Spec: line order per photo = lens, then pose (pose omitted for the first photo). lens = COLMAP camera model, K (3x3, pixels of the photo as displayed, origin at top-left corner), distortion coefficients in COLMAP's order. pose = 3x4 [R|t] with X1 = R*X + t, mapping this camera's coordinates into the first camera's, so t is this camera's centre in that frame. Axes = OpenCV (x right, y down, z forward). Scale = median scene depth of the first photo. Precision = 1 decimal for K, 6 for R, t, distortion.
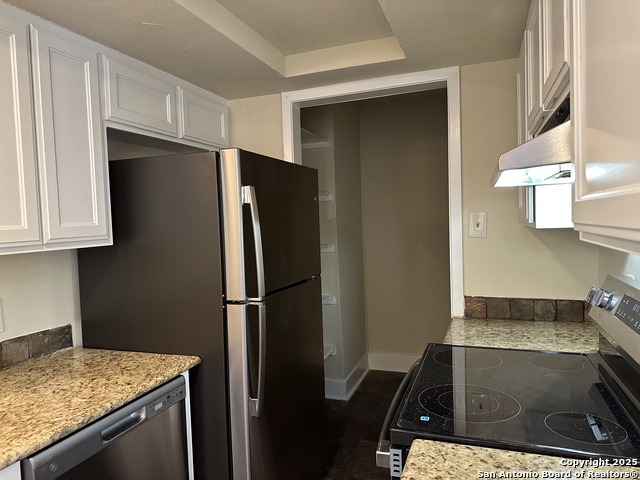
lens RADIAL K [[440.9, 0, 319.2], [0, 440.9, 248.6], [0, 0, 1]] dist [-0.059412, -0.001724]
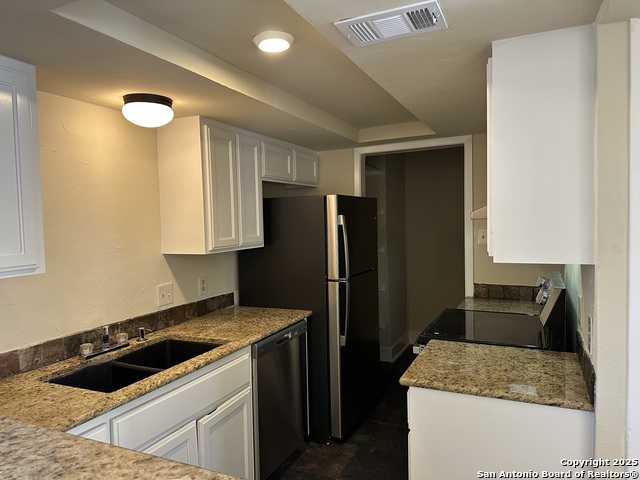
lens RADIAL K [[443.5, 0, 309.0], [0, 443.5, 241.7], [0, 0, 1]] dist [-0.005338, -0.005139]
pose [[0.993607, 0.016701, -0.111651, -0.086556], [-0.017974, 0.999784, -0.010405, -0.012822], [0.111453, 0.012345, 0.993693, -0.746800]]
